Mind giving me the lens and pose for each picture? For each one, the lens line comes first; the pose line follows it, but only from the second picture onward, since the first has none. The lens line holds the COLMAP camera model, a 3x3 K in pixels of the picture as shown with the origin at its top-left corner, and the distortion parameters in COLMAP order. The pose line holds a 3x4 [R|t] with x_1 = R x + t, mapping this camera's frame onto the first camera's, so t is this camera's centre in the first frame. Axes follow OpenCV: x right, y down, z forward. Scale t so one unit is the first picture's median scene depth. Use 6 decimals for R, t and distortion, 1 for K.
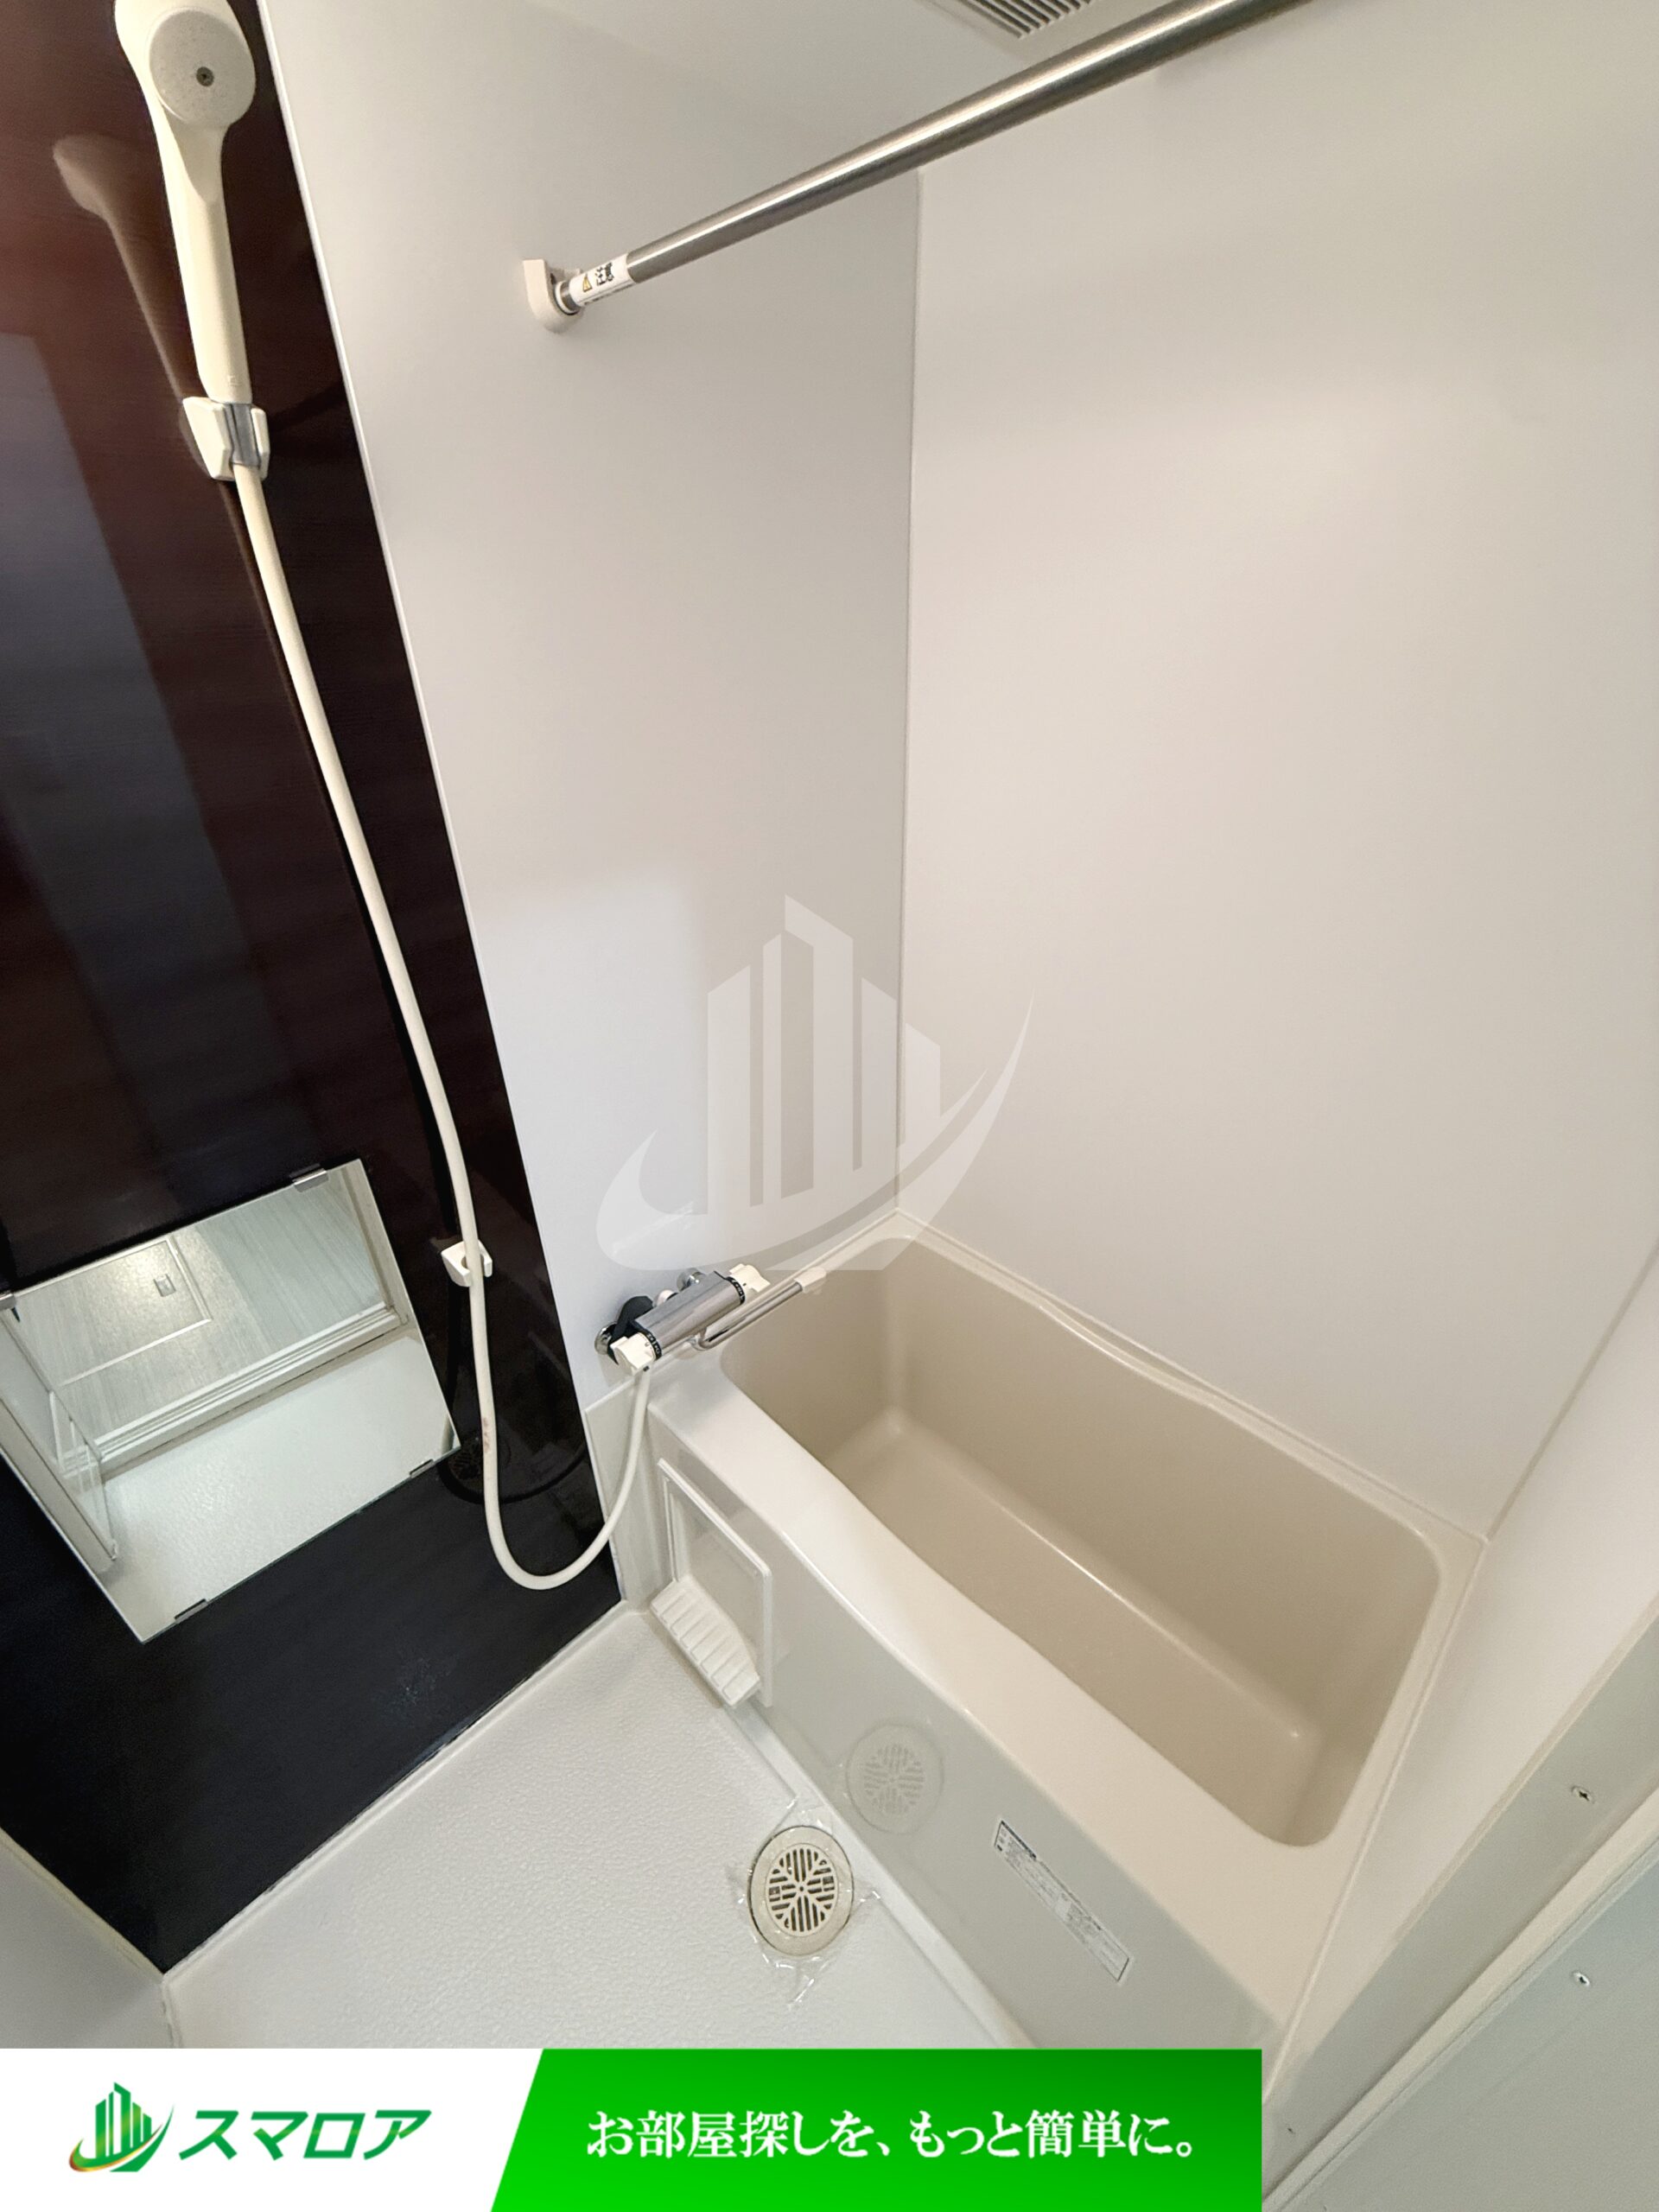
lens RADIAL K [[881.2, 0, 837.1], [0, 881.2, 1104.7], [0, 0, 1]] dist [0.000548, 0.000242]
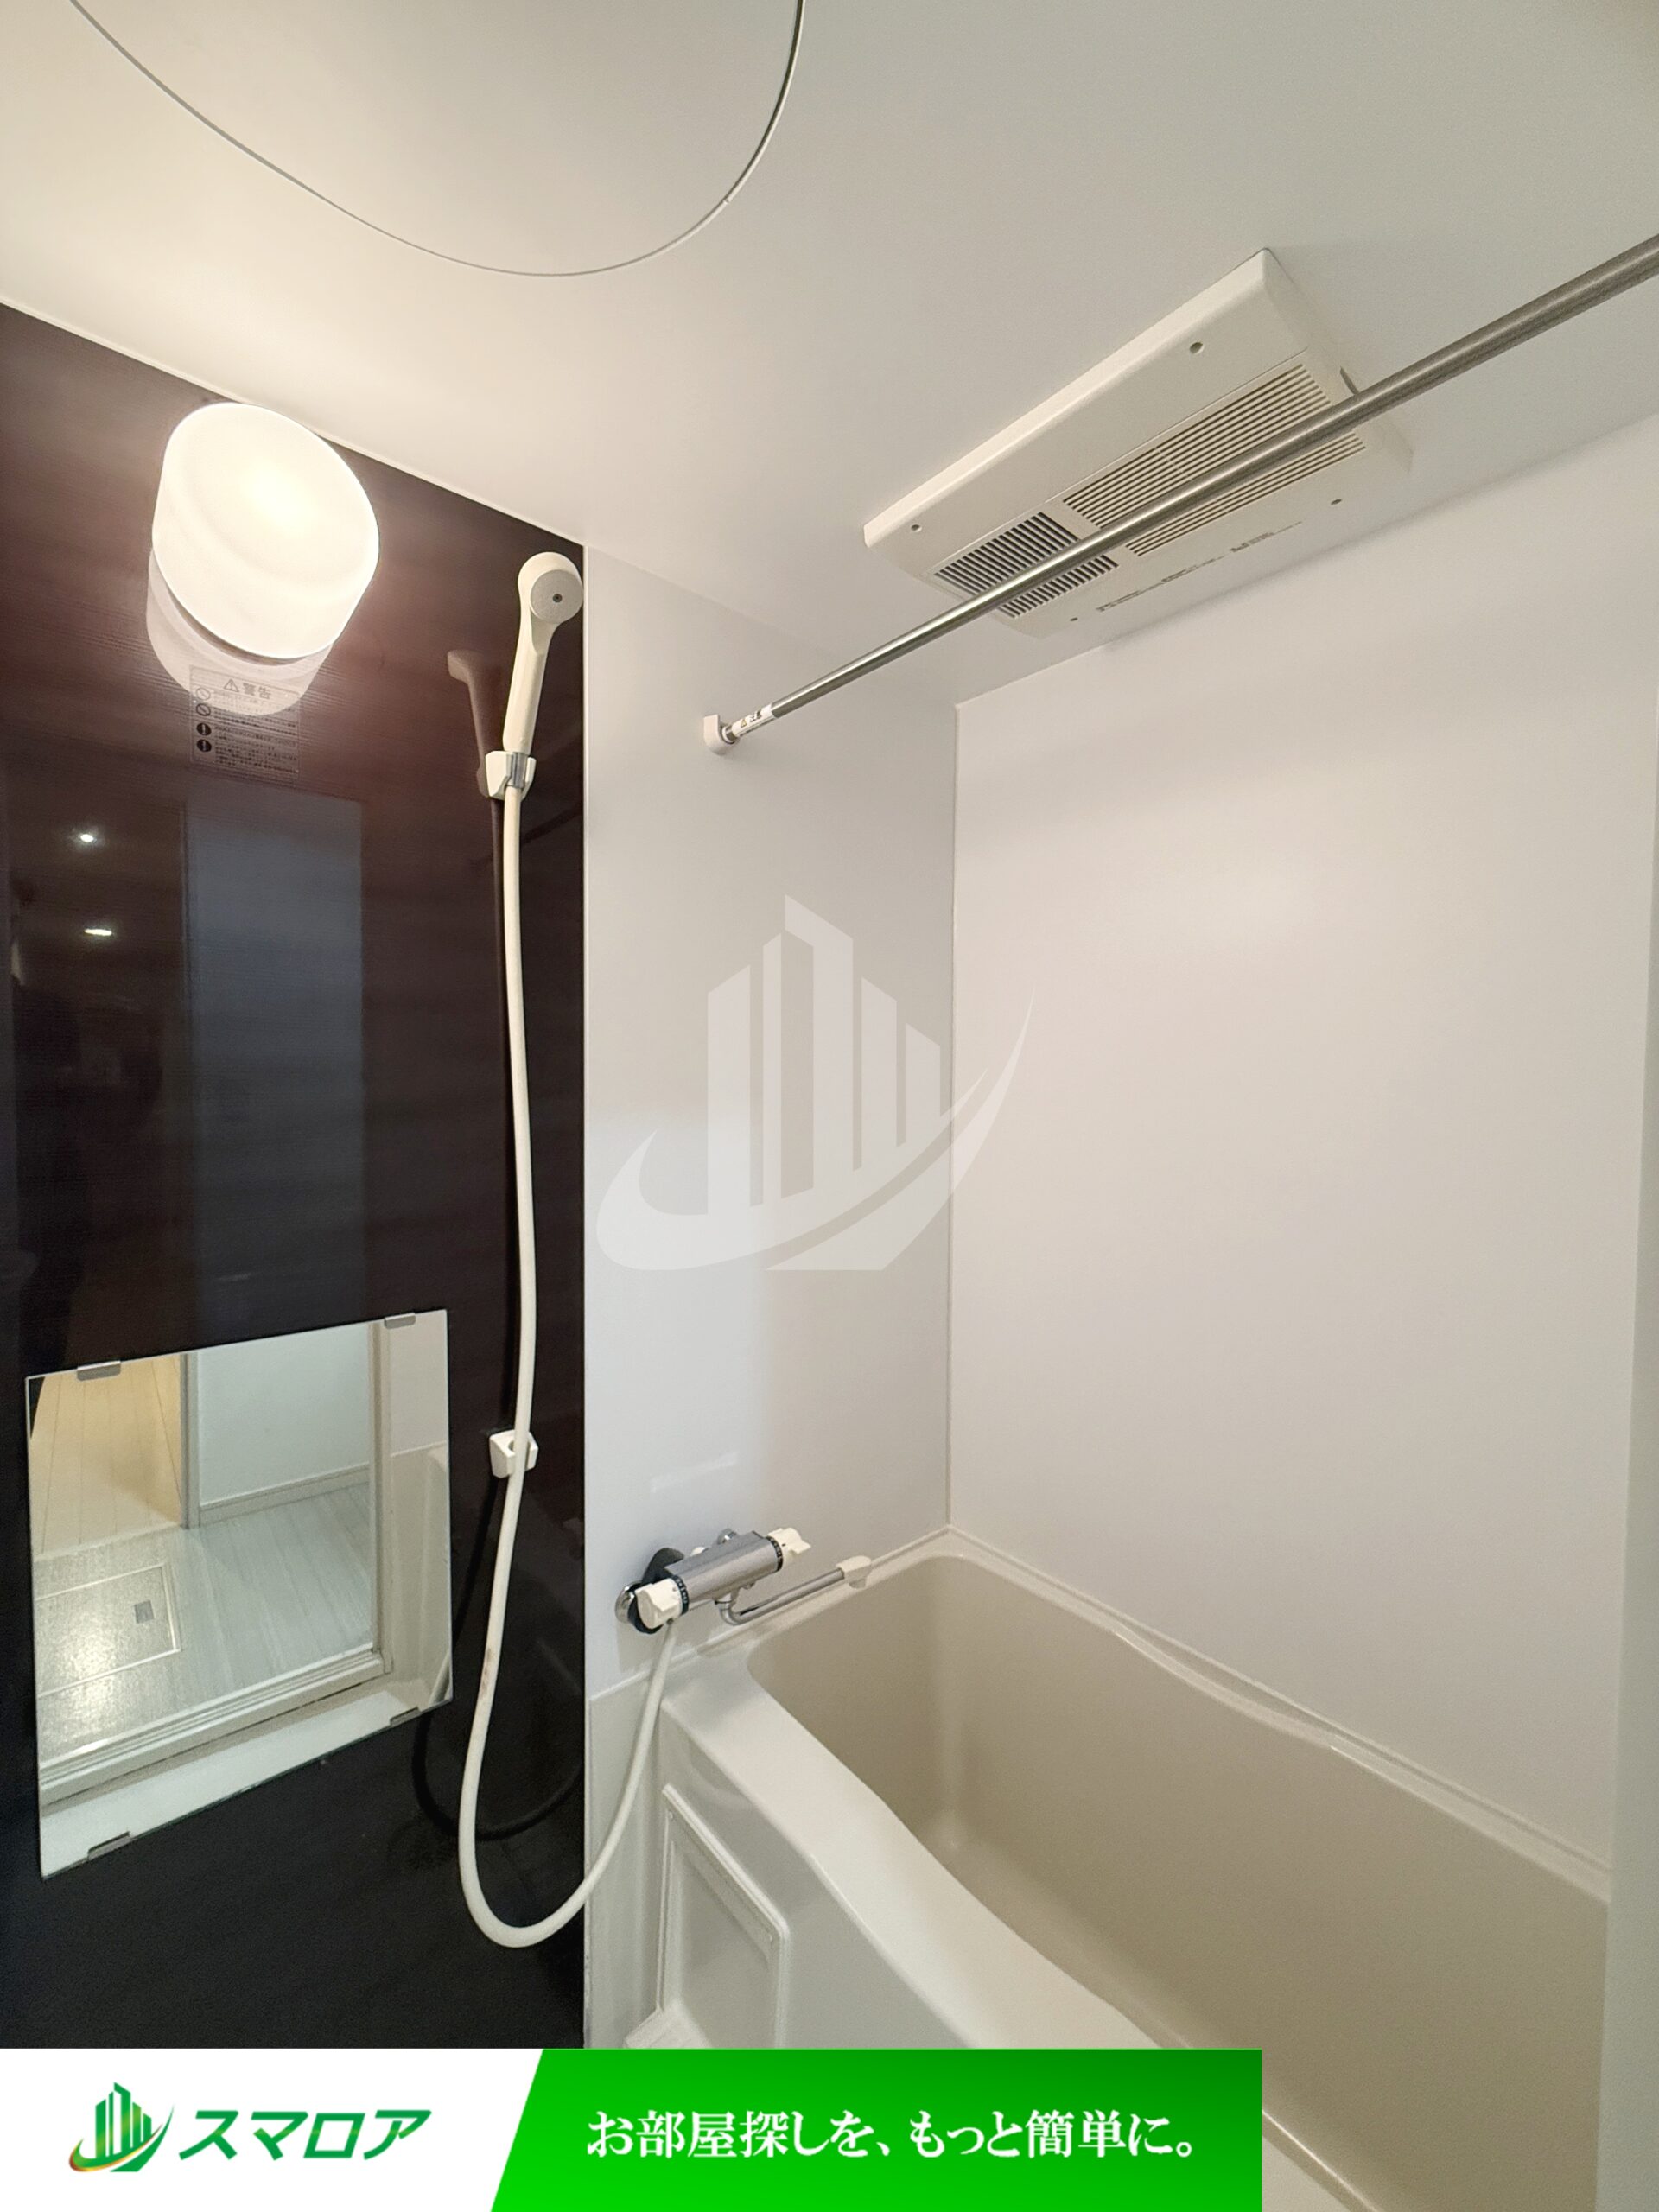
lens RADIAL K [[881.2, 0, 831.2], [0, 881.2, 1122.8], [0, 0, 1]] dist [0.000548, 0.000242]
pose [[0.997673, 0.023967, -0.063827, -0.007473], [-0.051043, 0.883204, -0.466203, 0.262291], [0.045199, 0.468376, 0.882372, -0.027521]]
